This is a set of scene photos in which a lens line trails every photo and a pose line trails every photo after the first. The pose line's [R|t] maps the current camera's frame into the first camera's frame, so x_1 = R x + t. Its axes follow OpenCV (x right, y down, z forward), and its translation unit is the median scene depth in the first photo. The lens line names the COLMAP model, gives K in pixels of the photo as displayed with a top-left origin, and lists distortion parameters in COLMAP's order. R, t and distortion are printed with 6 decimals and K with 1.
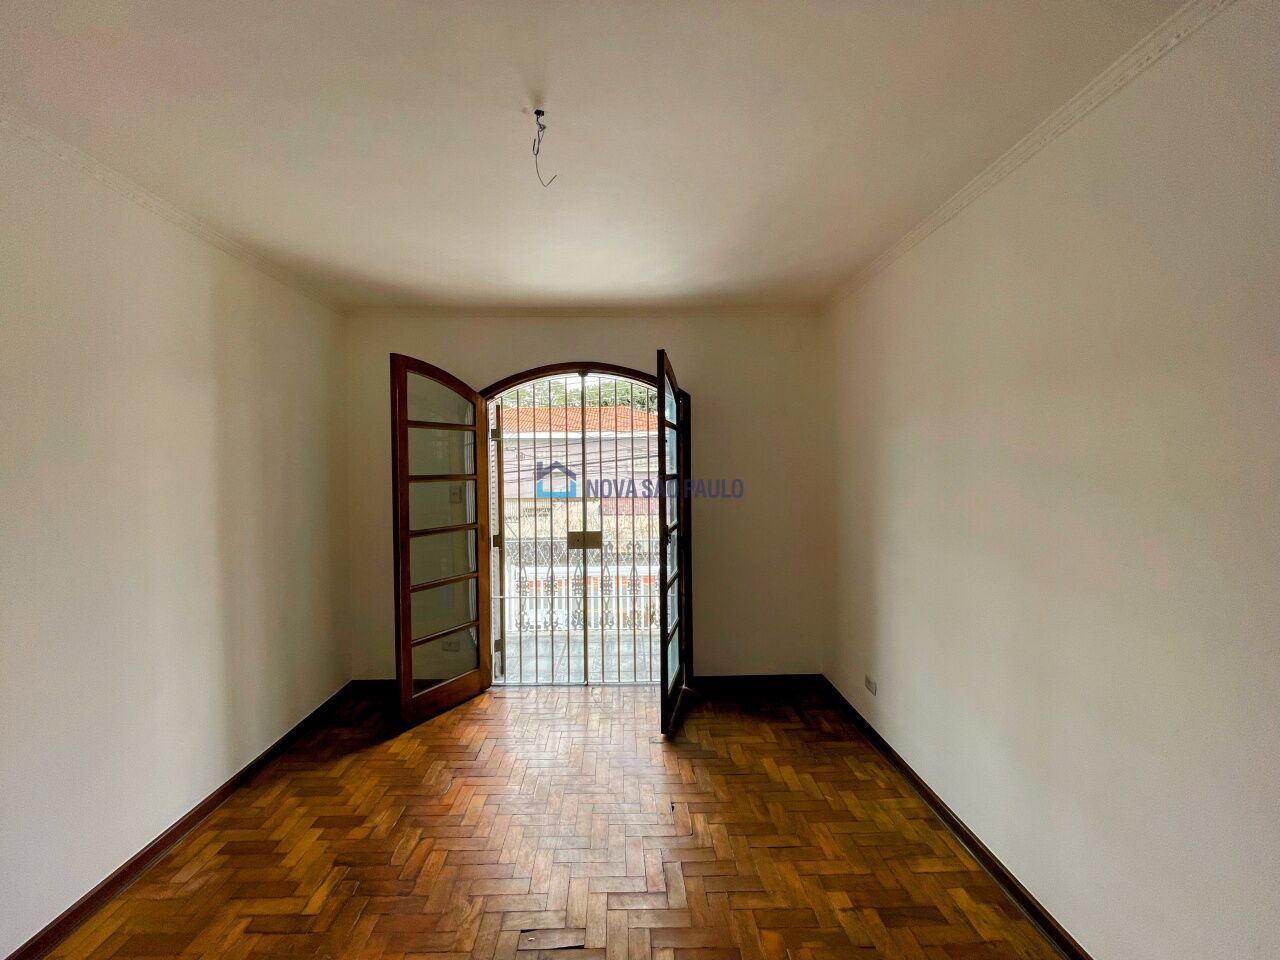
lens RADIAL K [[517.5, 0, 633.4], [0, 517.5, 476.0], [0, 0, 1]] dist [-0.003021, 0.000575]
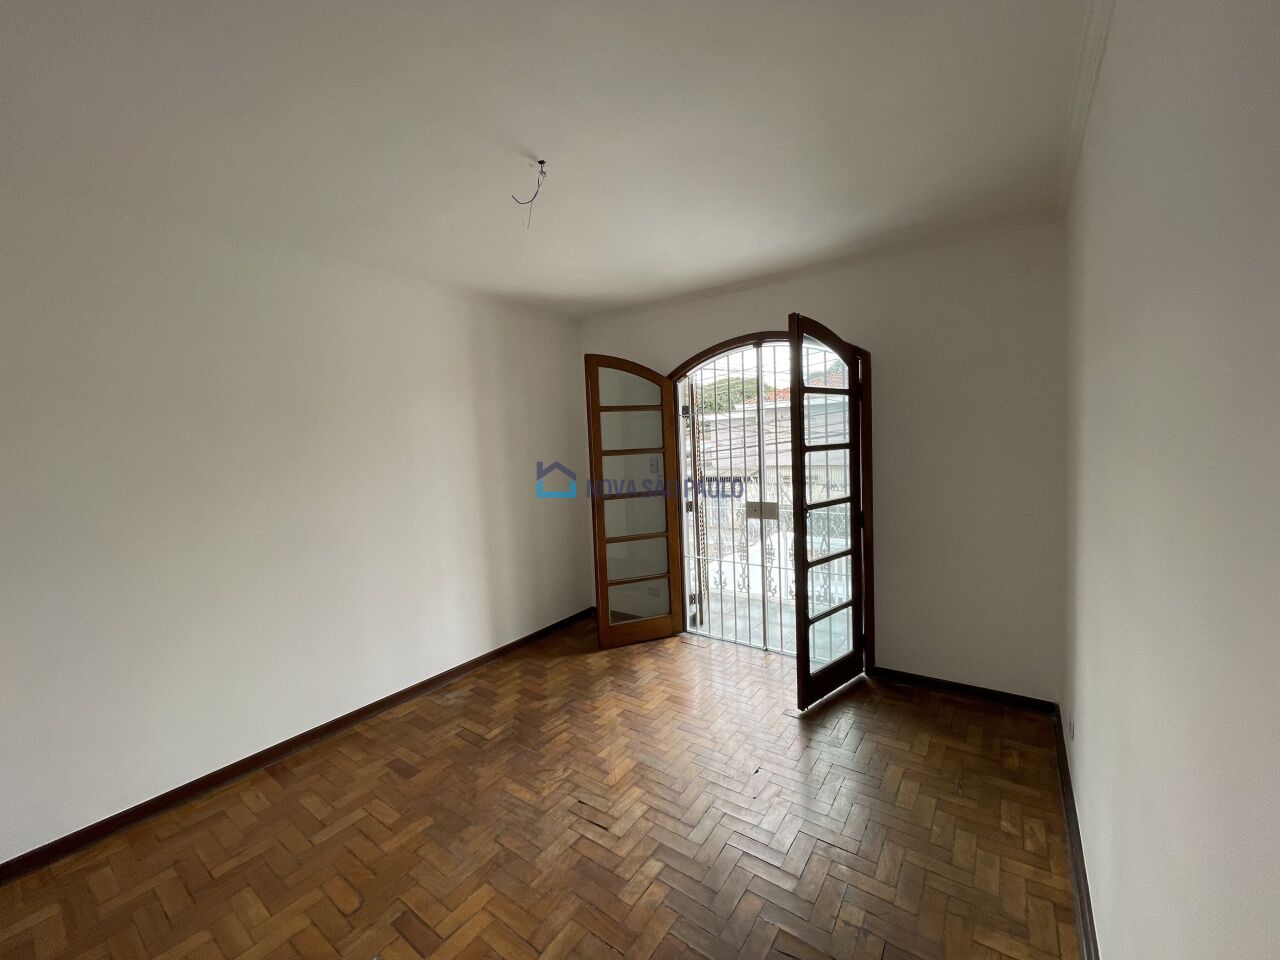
lens RADIAL K [[517.5, 0, 633.4], [0, 517.5, 476.0], [0, 0, 1]] dist [-0.003021, 0.000575]
pose [[0.789812, 0.013681, -0.613196, 0.403636], [0.025726, 0.998132, 0.055406, -0.007037], [0.612809, -0.059535, 0.787985, 0.058554]]
